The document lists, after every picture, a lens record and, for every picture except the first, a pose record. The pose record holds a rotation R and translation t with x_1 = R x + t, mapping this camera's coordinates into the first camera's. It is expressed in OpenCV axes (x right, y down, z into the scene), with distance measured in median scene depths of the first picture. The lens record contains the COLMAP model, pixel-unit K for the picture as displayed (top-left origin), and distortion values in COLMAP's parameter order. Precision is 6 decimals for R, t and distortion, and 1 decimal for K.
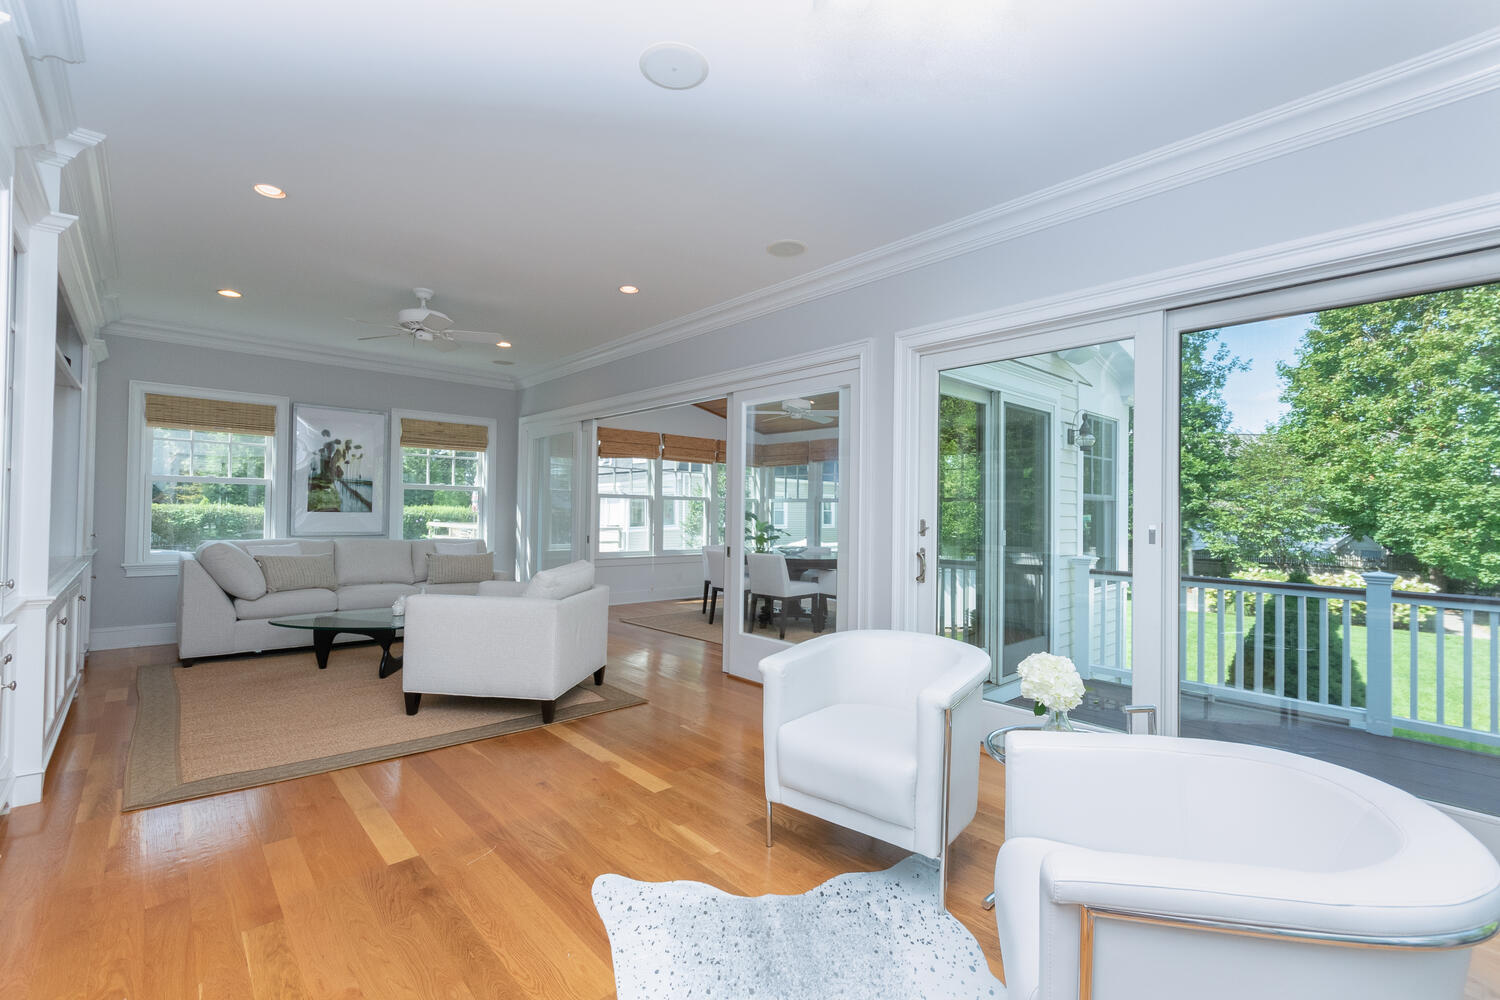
lens RADIAL K [[683.4, 0, 749.9], [0, 683.4, 504.1], [0, 0, 1]] dist [0.016751, -0.000212]
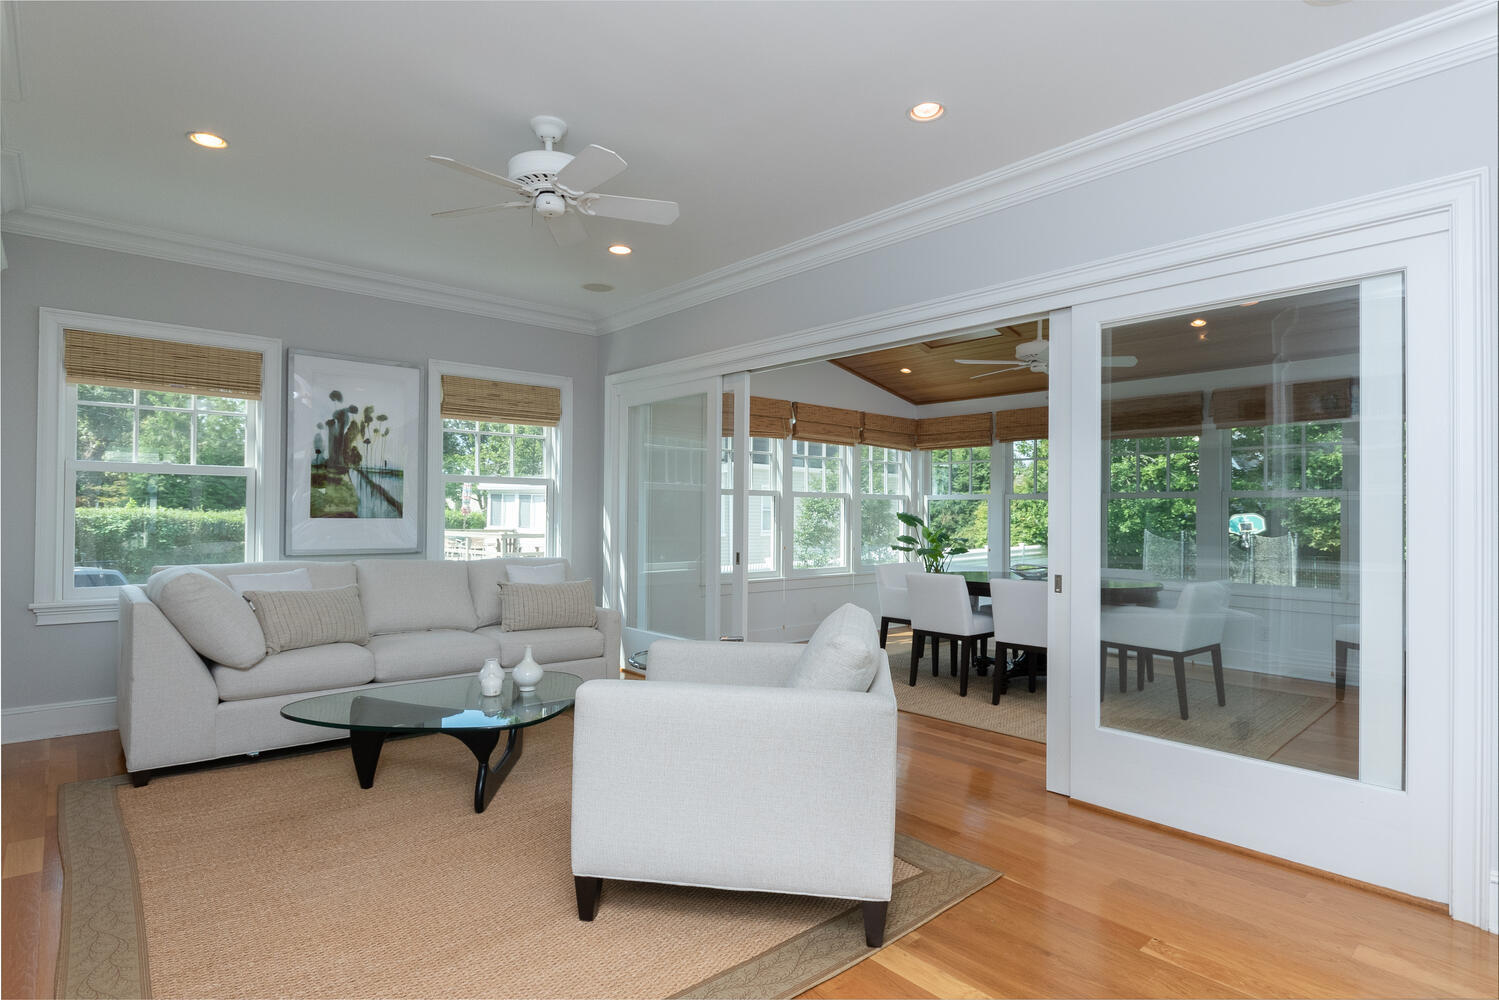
lens RADIAL K [[800.9, 0, 745.6], [0, 800.9, 506.4], [0, 0, 1]] dist [0.002789, -0.000280]
pose [[0.999925, -0.006071, -0.010655, -0.221753], [0.006102, 0.999977, 0.002932, 0.000712], [0.010637, -0.002997, 0.999939, 0.248016]]
